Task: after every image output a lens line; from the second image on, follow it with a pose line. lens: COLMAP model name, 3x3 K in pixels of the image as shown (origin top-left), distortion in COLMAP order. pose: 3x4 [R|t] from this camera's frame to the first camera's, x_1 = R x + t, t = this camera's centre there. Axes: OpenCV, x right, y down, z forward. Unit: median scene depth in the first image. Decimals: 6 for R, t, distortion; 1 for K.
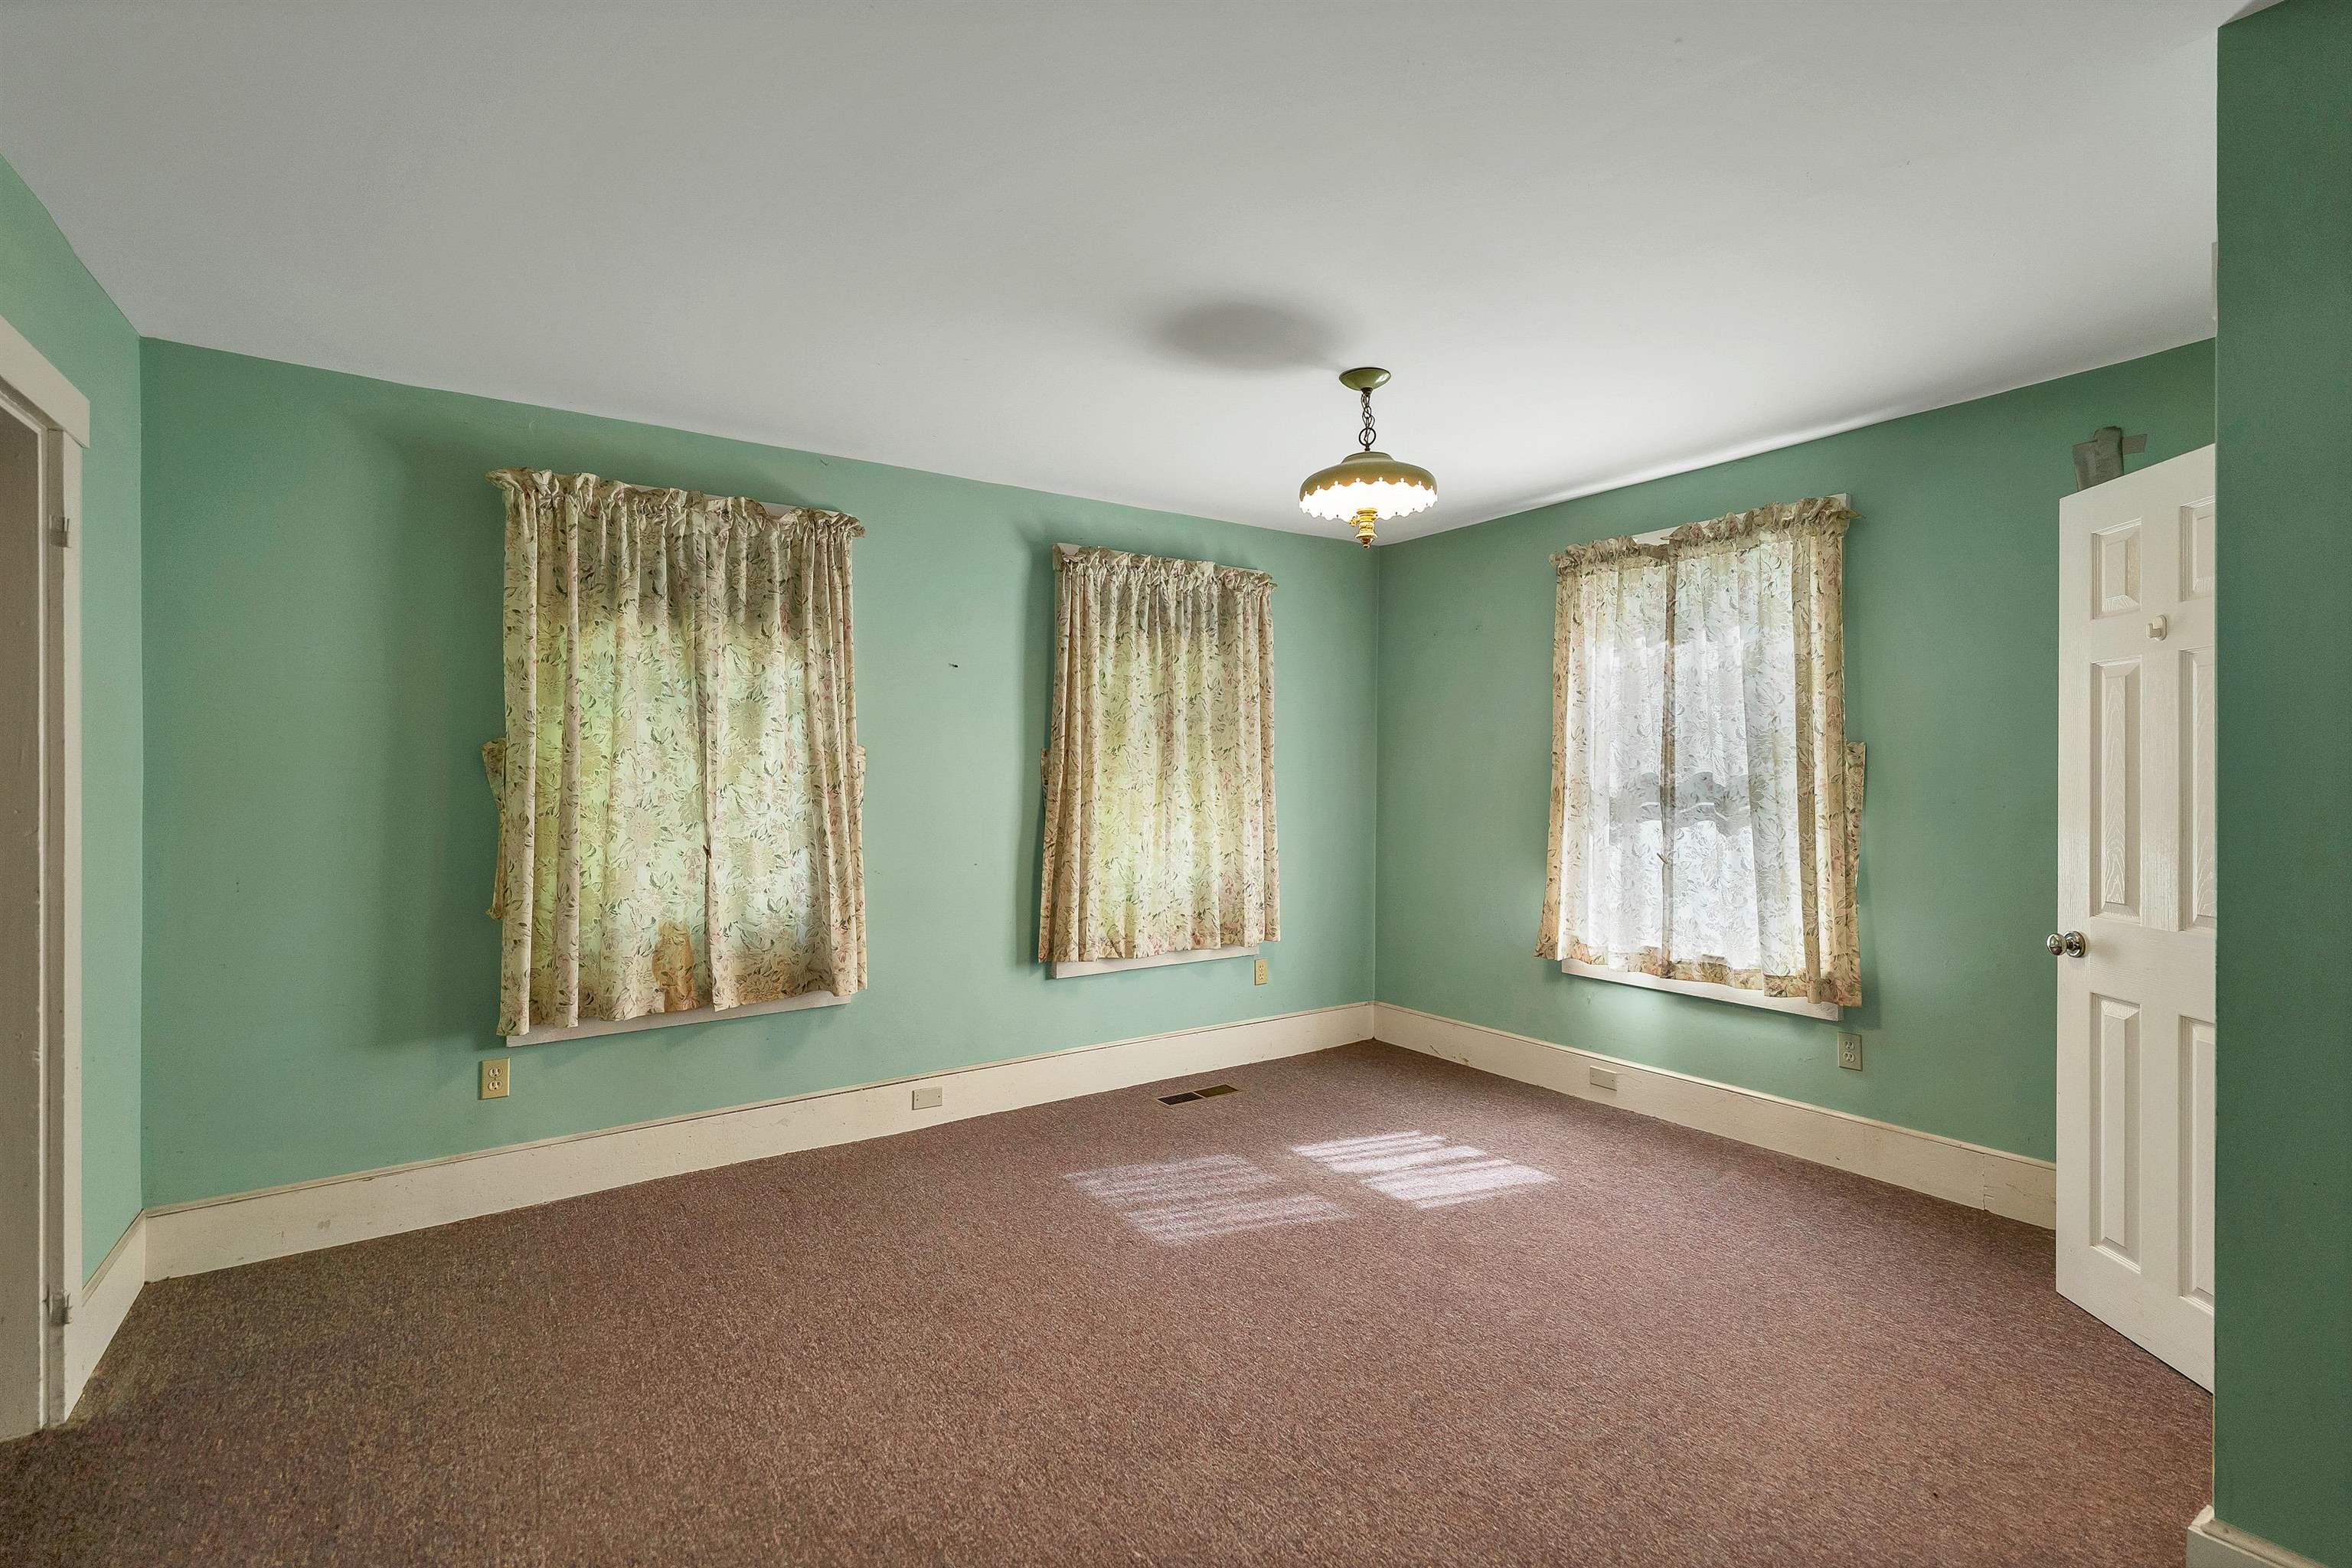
lens RADIAL K [[1054.4, 0, 1173.4], [0, 1054.4, 780.5], [0, 0, 1]] dist [0.001127, 0.000234]
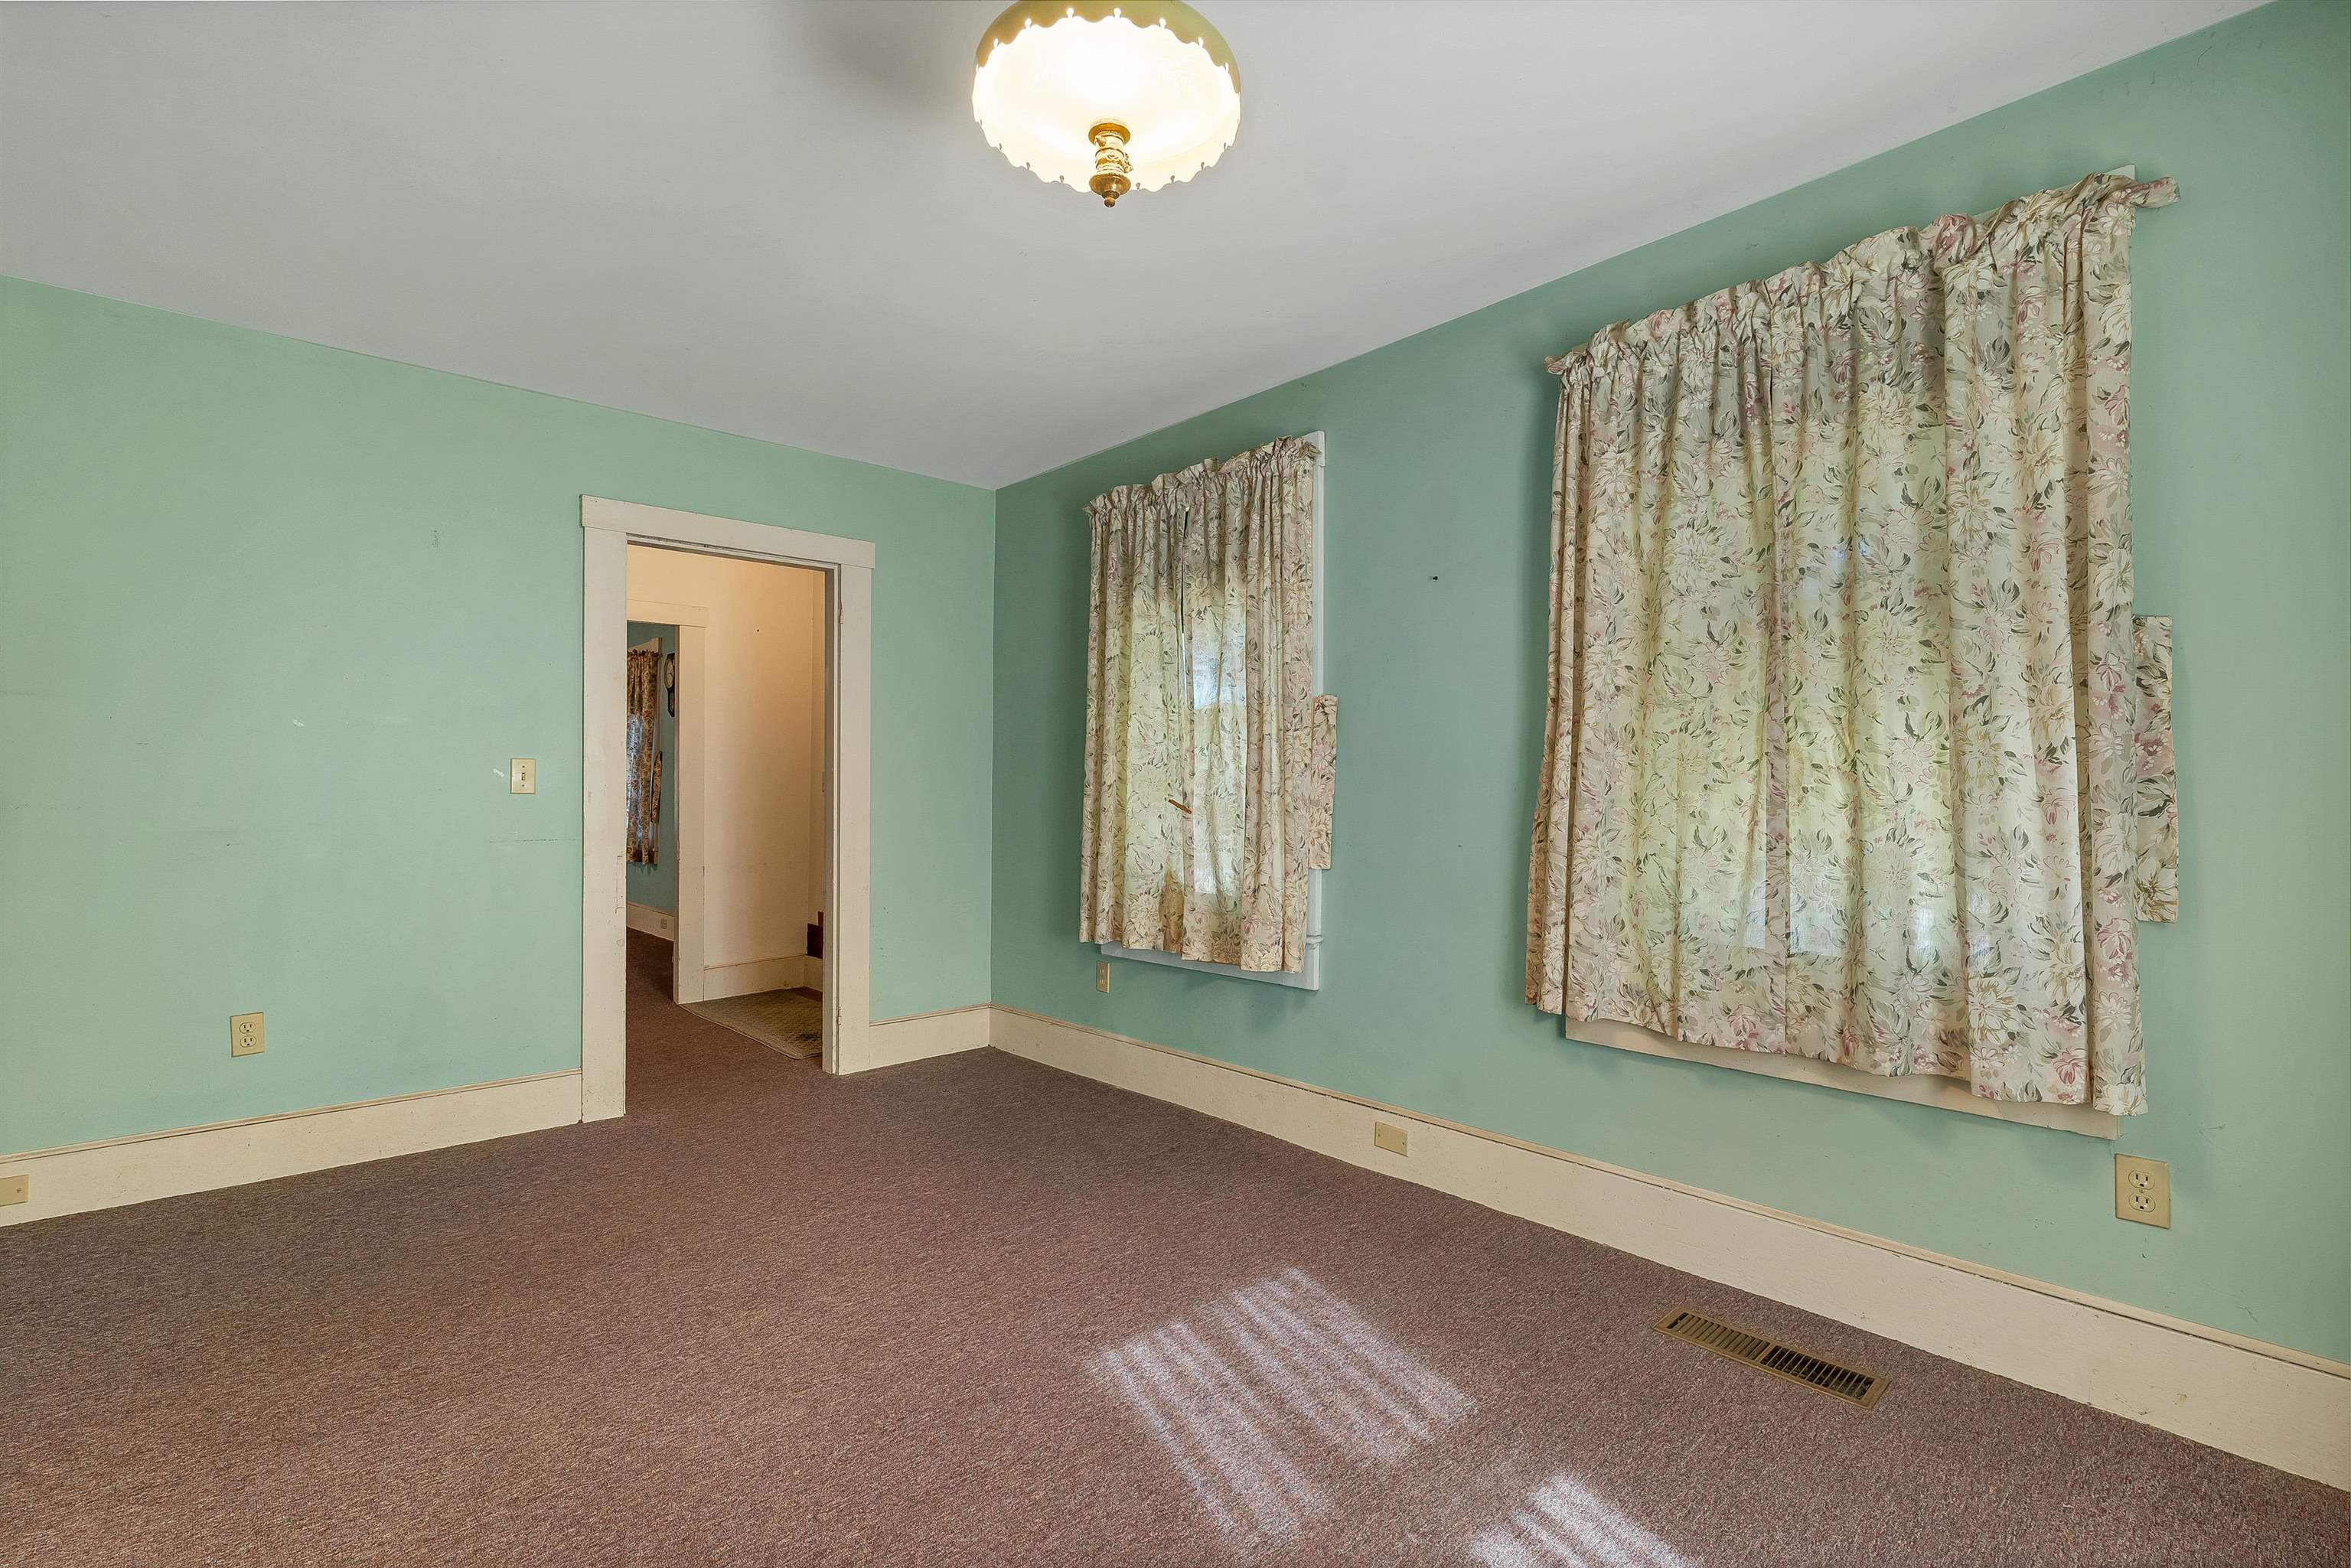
lens RADIAL K [[1061.8, 0, 1178.4], [0, 1061.8, 803.4], [0, 0, 1]] dist [0.000115, 0.000061]
pose [[0.137191, 0.004543, -0.990534, 0.530533], [-0.018076, 0.999834, 0.002082, 0.054522], [0.990380, 0.017619, 0.137250, 0.741352]]
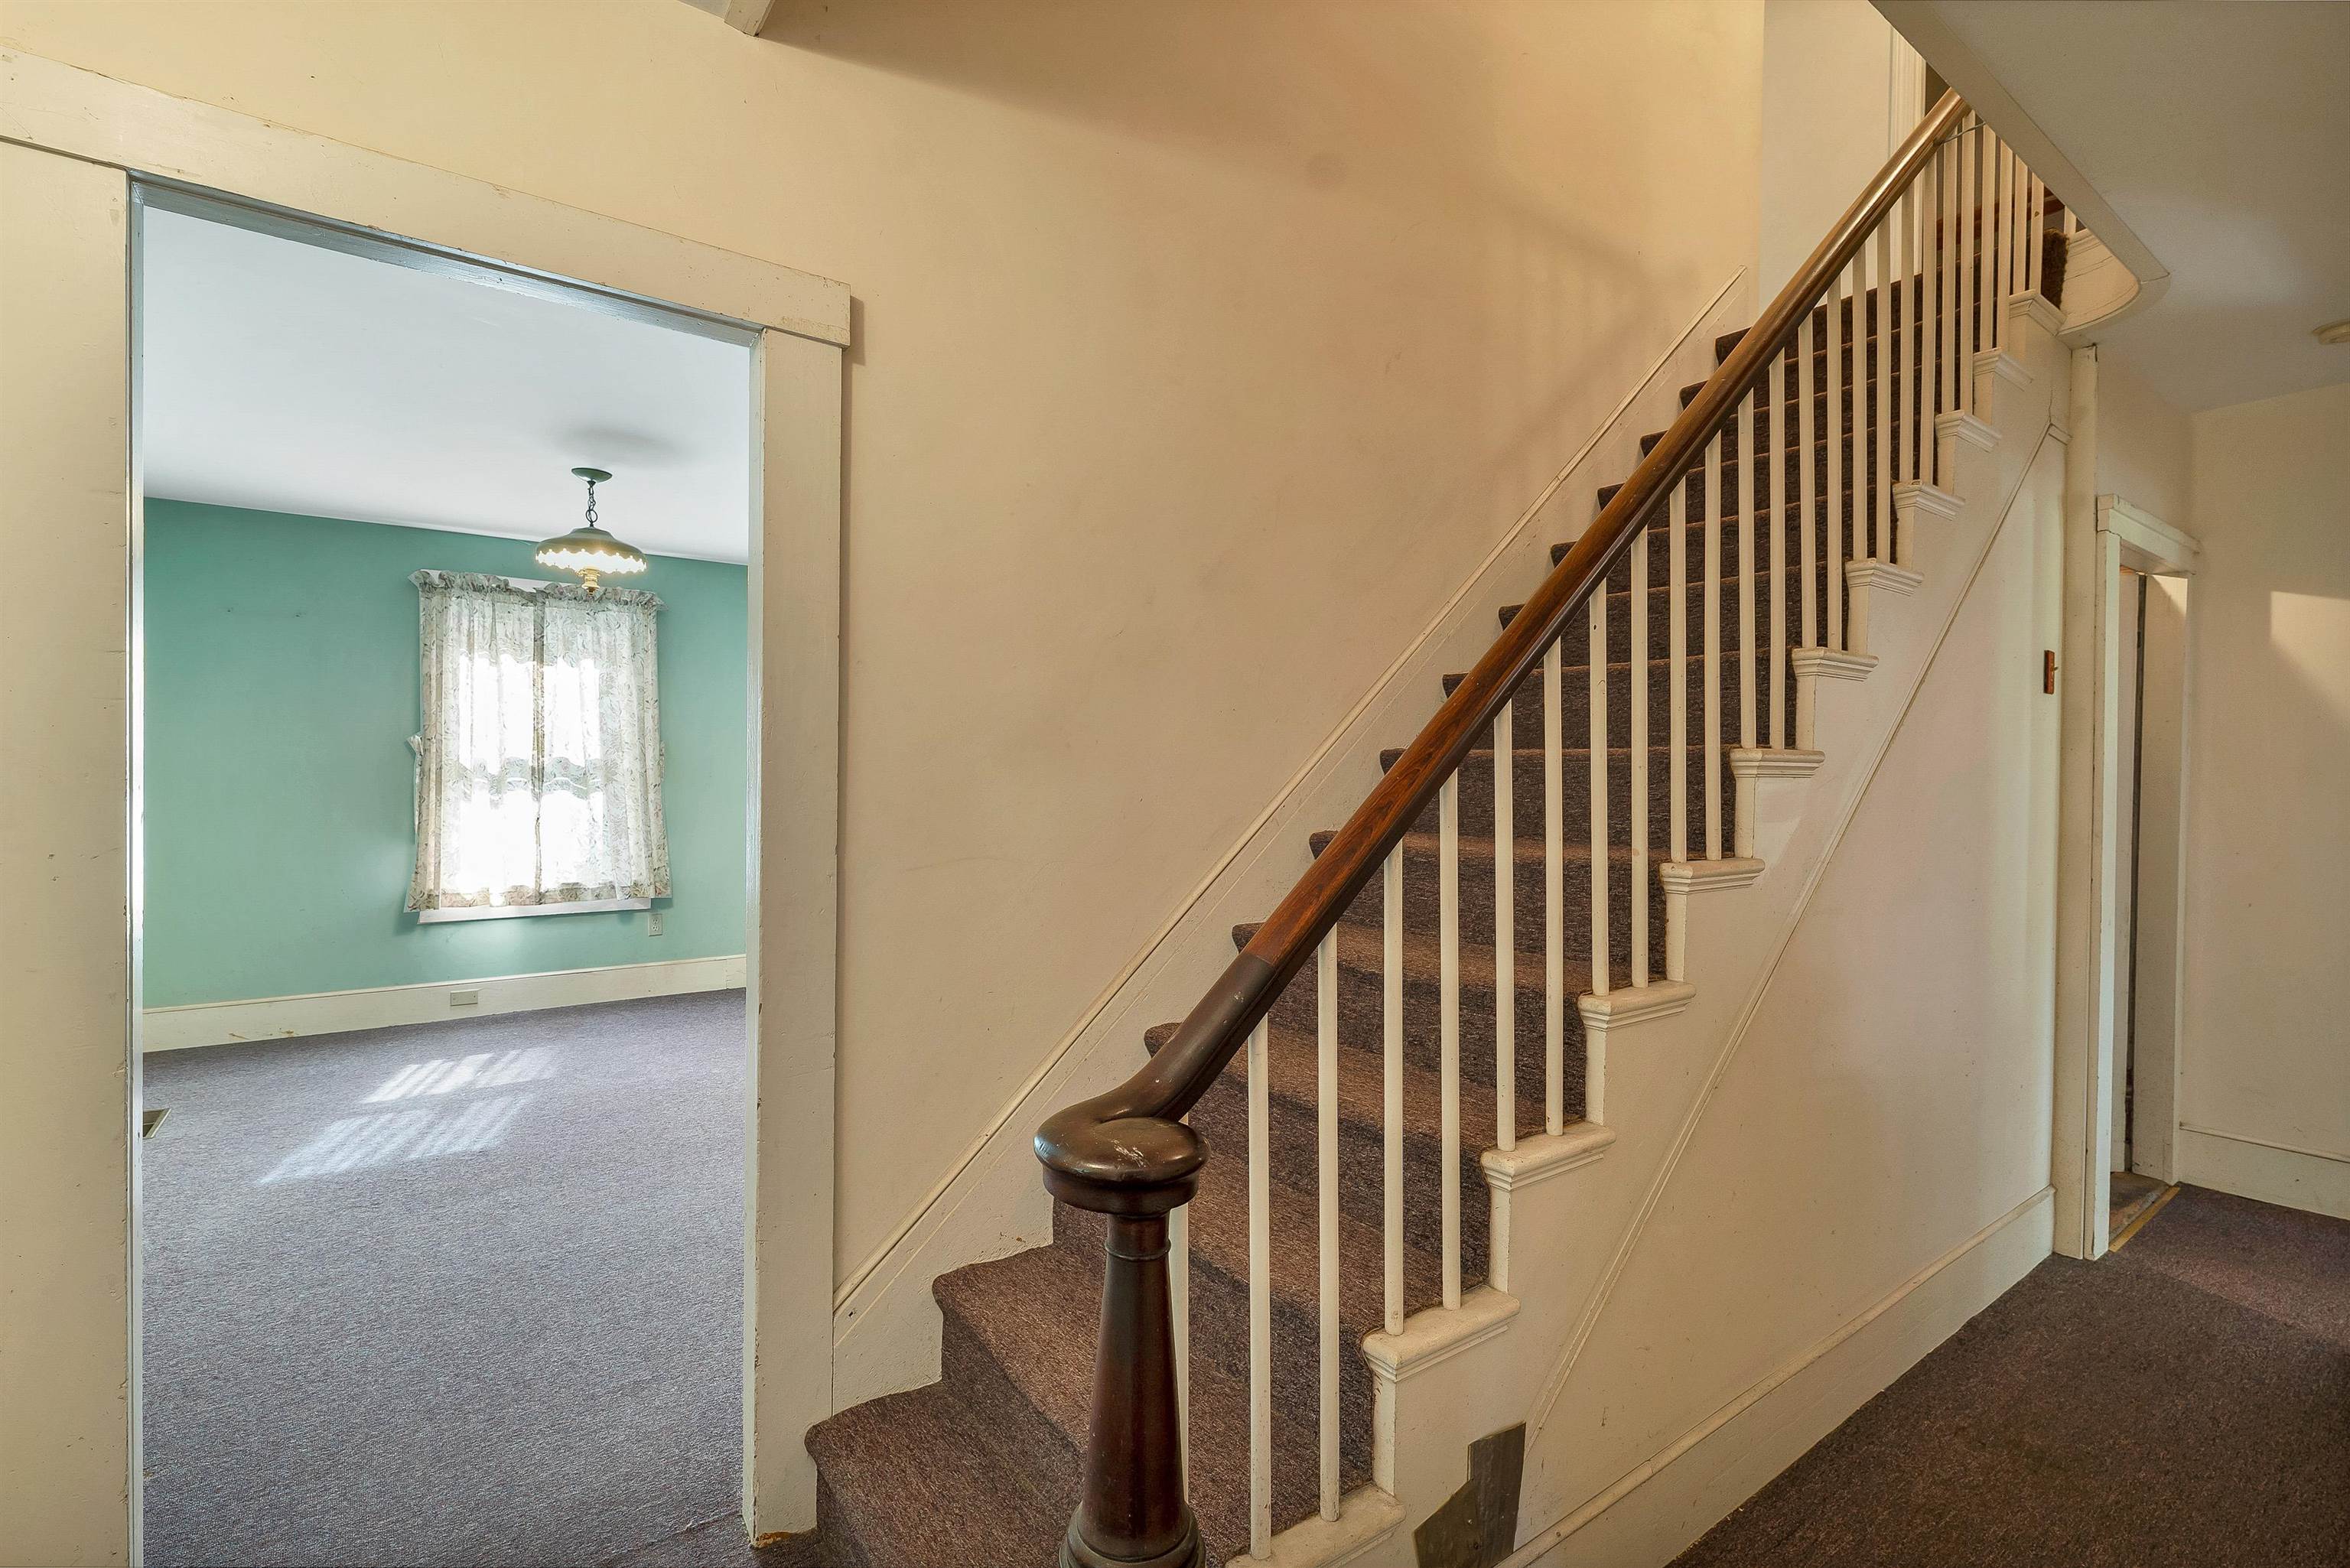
lens RADIAL K [[1053.5, 0, 1172.4], [0, 1053.5, 780.5], [0, 0, 1]] dist [0.001127, 0.000234]
pose [[-0.031510, -0.008313, 0.999469, -0.956901], [-0.000292, 0.999965, 0.008308, 0.012122], [-0.999503, -0.000030, -0.031511, 0.207302]]
